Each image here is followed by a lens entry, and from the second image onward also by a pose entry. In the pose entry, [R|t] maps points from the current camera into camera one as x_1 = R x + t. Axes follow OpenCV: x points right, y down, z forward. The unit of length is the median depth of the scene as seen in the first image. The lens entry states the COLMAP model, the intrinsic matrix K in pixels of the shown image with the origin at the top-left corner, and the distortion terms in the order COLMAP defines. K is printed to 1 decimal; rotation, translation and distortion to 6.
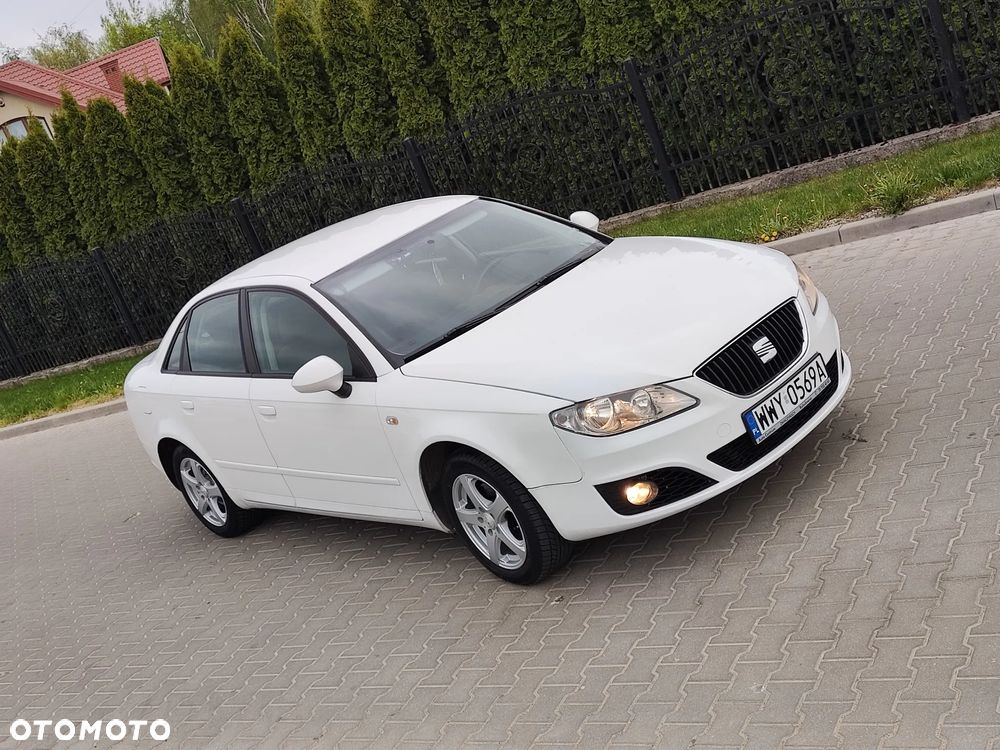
lens RADIAL K [[1196.5, 0, 496.9], [0, 1196.5, 346.4], [0, 0, 1]] dist [0.071223, -0.232975]
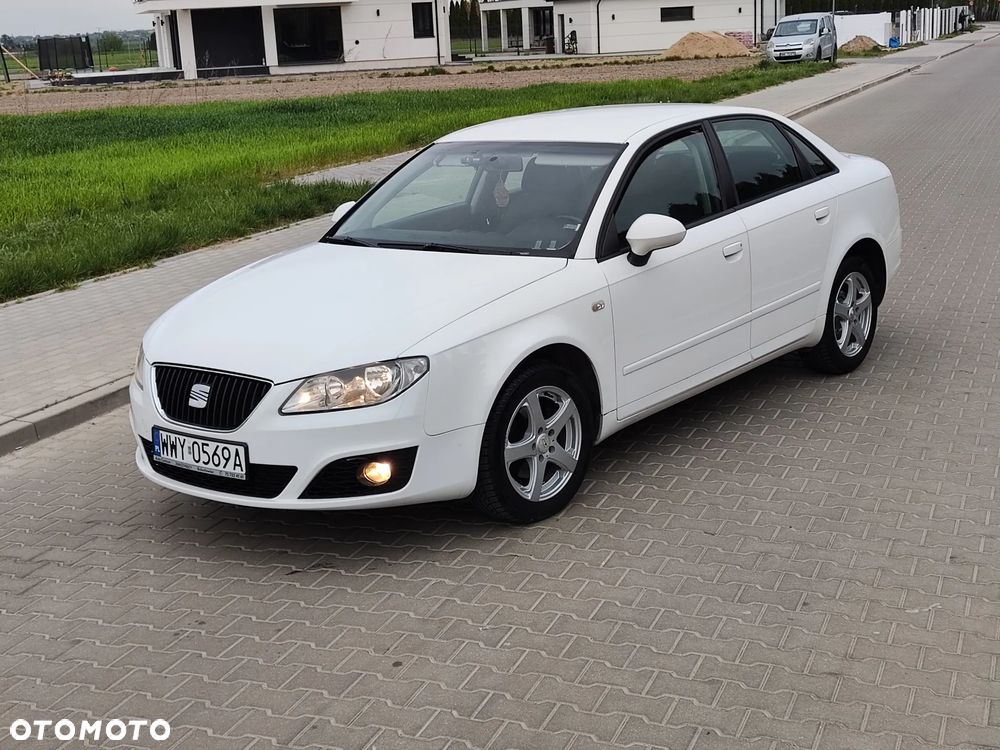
lens RADIAL K [[1352.6, 0, 513.4], [0, 1352.6, 371.9], [0, 0, 1]] dist [0.104849, -0.401378]
pose [[0.182165, 0.566701, -0.803534, 0.840527], [-0.254883, 0.816489, 0.518055, -0.474199], [0.949658, 0.110436, 0.293178, 0.689482]]
